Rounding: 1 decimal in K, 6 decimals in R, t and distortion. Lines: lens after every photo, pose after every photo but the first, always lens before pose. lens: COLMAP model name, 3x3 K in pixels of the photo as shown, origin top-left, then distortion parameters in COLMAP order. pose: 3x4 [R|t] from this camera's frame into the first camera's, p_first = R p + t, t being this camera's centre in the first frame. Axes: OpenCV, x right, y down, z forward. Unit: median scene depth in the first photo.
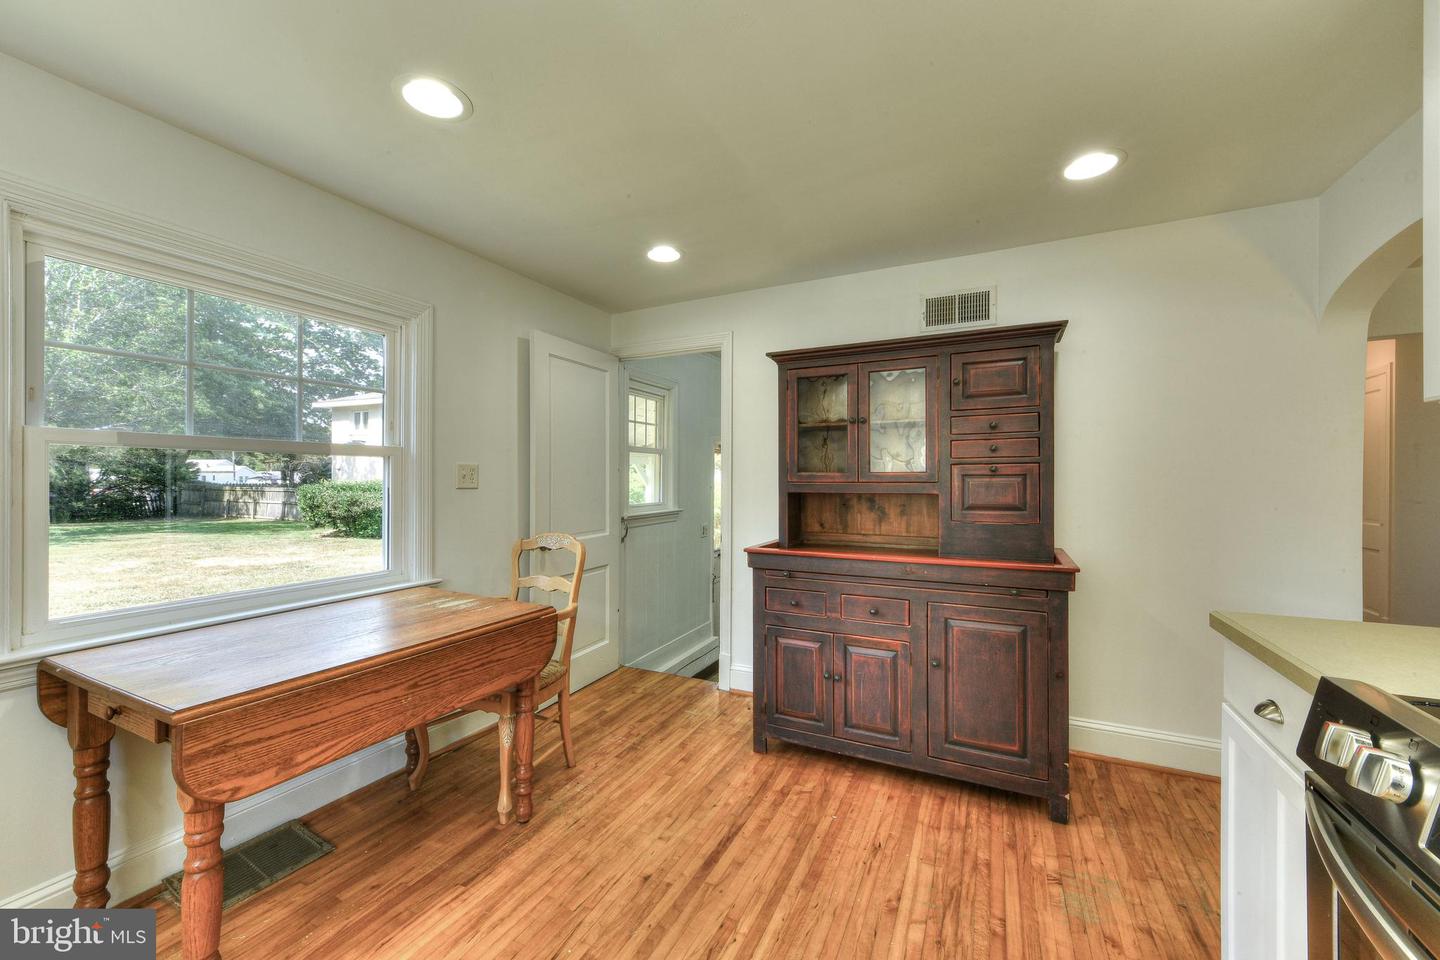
lens RADIAL K [[576.7, 0, 722.0], [0, 576.7, 478.5], [0, 0, 1]] dist [0.003405, 0.000244]
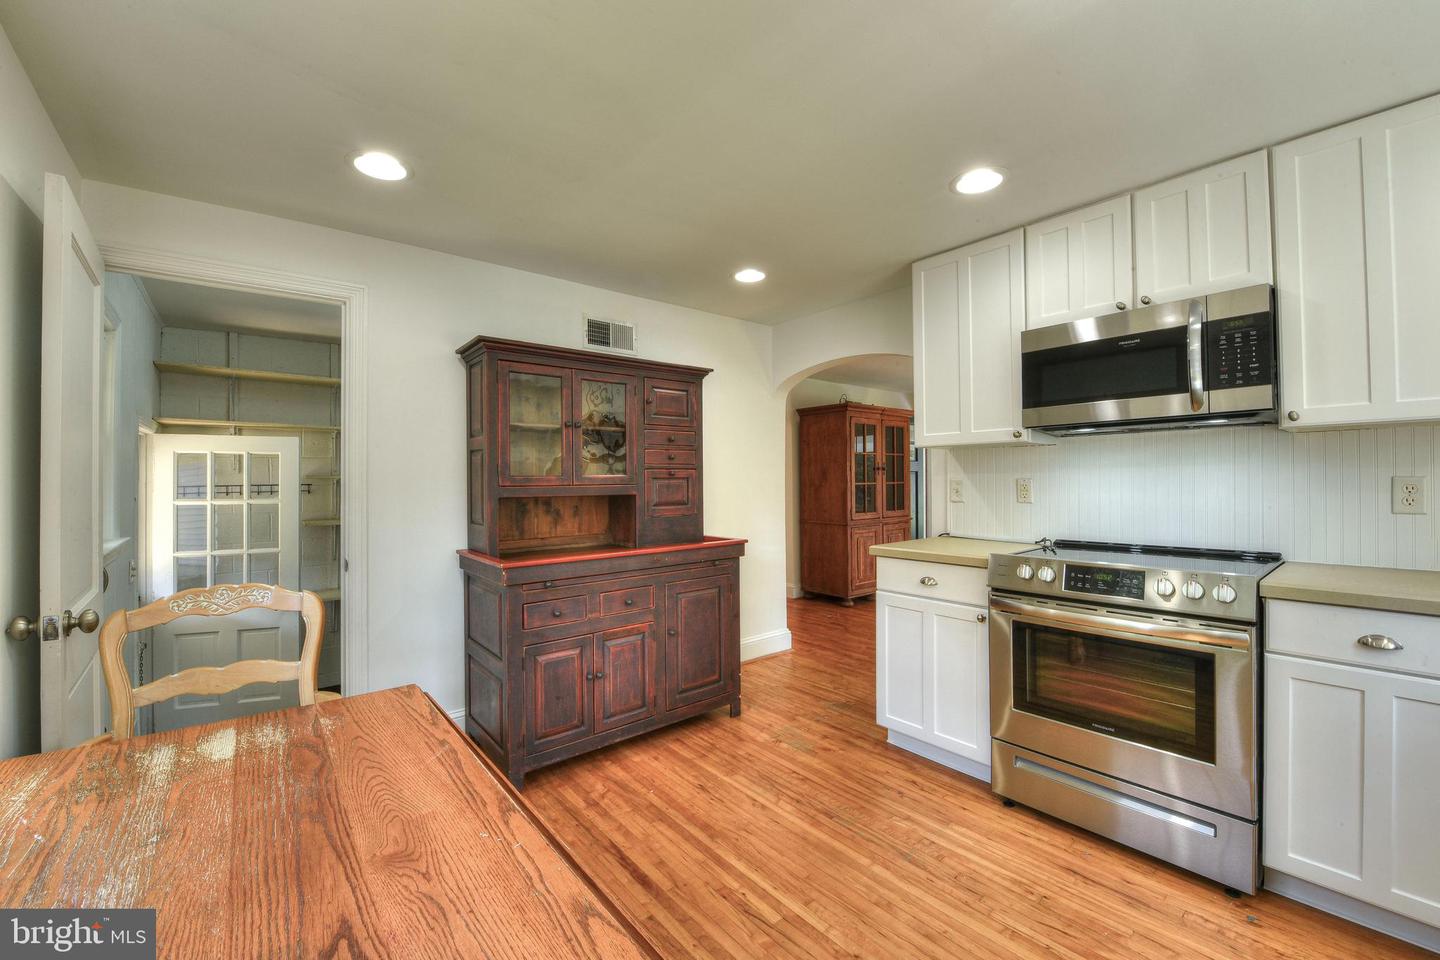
lens RADIAL K [[596.6, 0, 712.8], [0, 596.6, 479.5], [0, 0, 1]] dist [-0.001356, -0.000163]
pose [[0.391759, -0.004815, 0.920055, -0.724853], [0.008731, 0.999961, 0.001516, -0.004064], [-0.920026, 0.007439, 0.391786, 0.407887]]
